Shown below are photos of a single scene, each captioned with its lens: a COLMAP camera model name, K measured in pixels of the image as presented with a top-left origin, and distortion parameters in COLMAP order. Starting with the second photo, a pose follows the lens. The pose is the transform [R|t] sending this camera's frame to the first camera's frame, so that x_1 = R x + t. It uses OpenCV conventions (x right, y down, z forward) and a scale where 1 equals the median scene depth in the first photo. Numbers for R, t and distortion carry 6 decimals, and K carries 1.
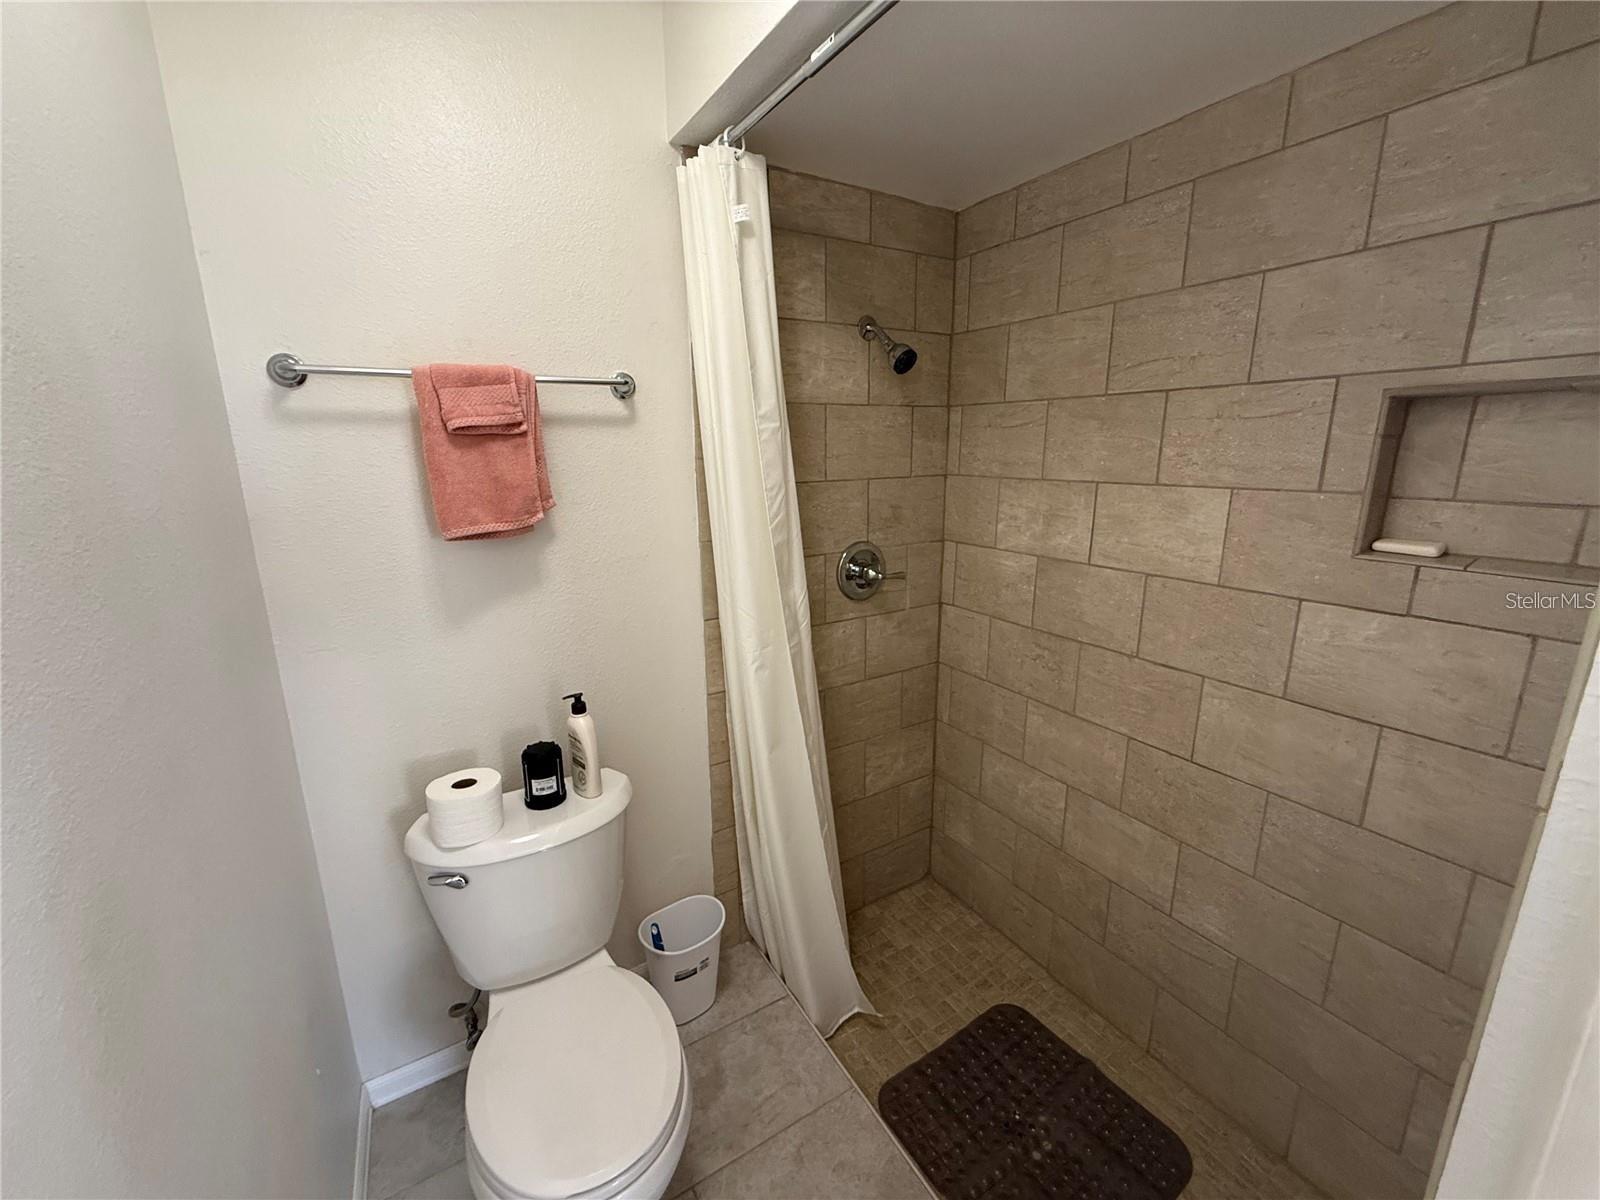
lens RADIAL K [[639.0, 0, 802.0], [0, 639.0, 597.9], [0, 0, 1]] dist [0.000306, 0.000216]
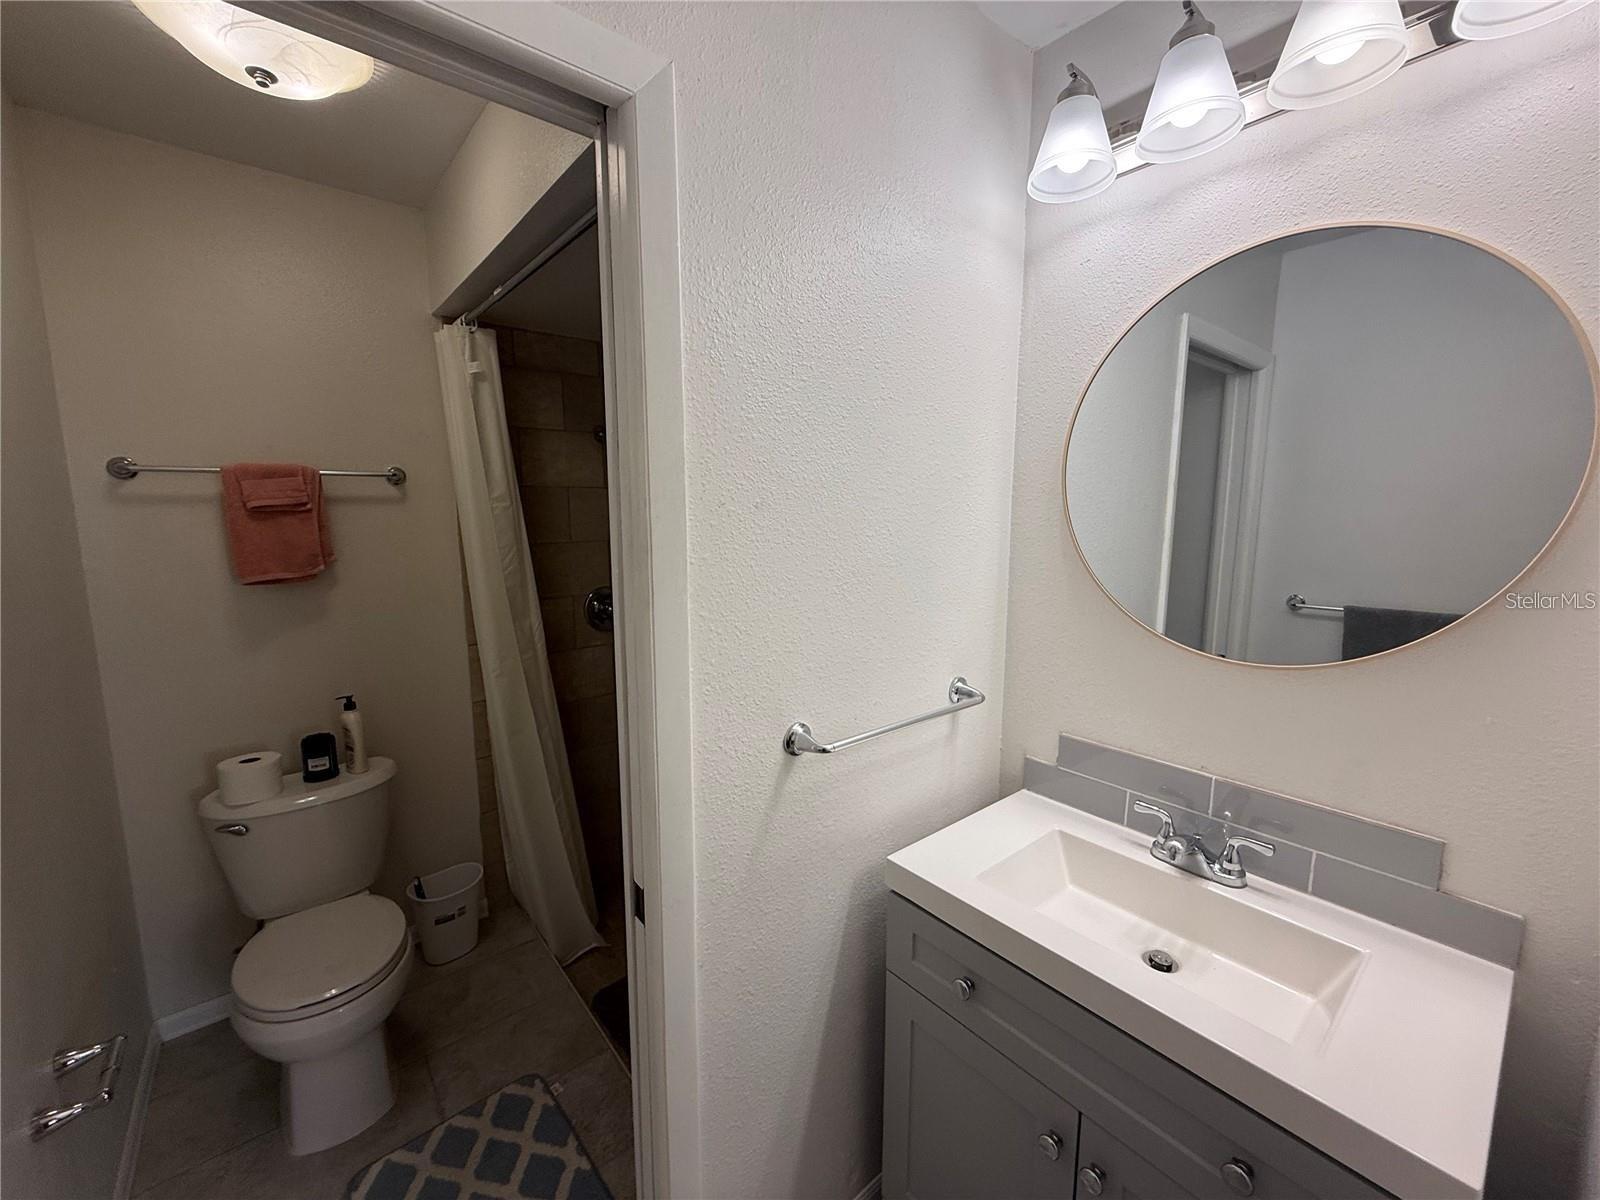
lens RADIAL K [[639.0, 0, 802.1], [0, 639.0, 596.0], [0, 0, 1]] dist [0.000306, 0.000216]
pose [[0.988909, -0.016940, 0.147553, 0.424574], [0.030833, 0.995246, -0.092384, 0.096018], [-0.145287, 0.095909, 0.984730, -0.529835]]
